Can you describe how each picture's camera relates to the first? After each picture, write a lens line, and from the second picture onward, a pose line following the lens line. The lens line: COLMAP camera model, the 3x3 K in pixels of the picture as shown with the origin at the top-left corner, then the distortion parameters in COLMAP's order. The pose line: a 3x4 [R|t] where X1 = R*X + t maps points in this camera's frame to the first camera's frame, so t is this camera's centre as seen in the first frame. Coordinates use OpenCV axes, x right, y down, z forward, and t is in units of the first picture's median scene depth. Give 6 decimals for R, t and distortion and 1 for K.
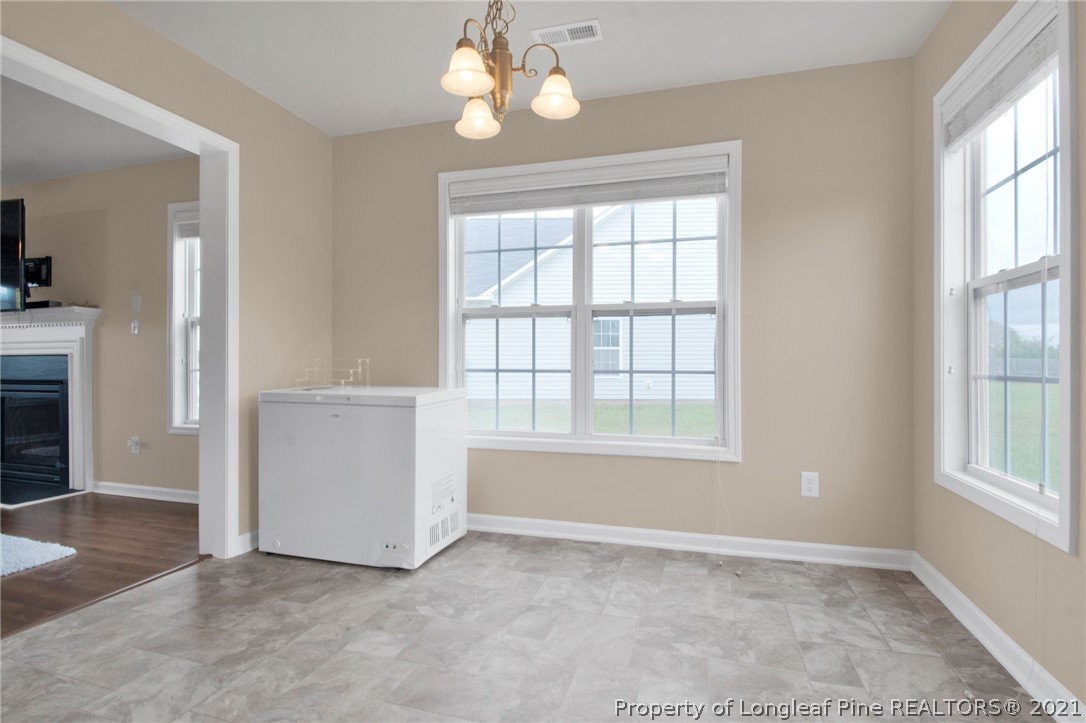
lens RADIAL K [[527.6, 0, 546.3], [0, 527.6, 358.4], [0, 0, 1]] dist [0.000481, -0.006681]
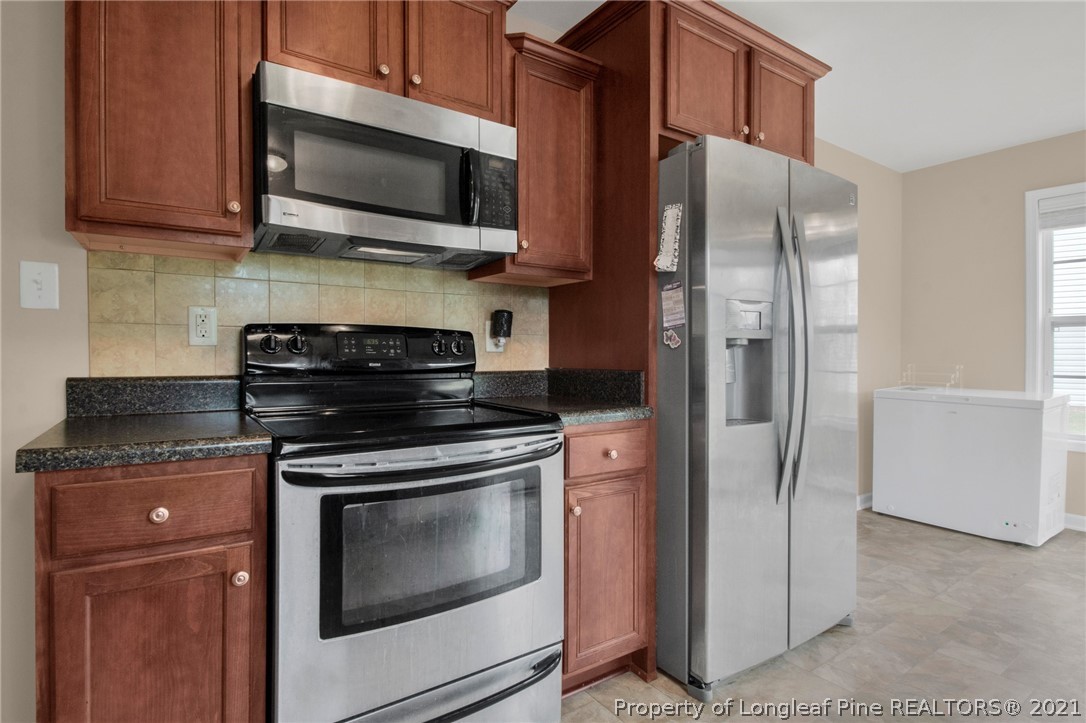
lens RADIAL K [[561.5, 0, 569.1], [0, 561.5, 358.3], [0, 0, 1]] dist [-0.003749, -0.009005]
pose [[0.796645, 0.011093, -0.604346, -0.336053], [0.000728, 0.999813, 0.019312, -0.046341], [0.604448, -0.015825, 0.796488, -0.616292]]
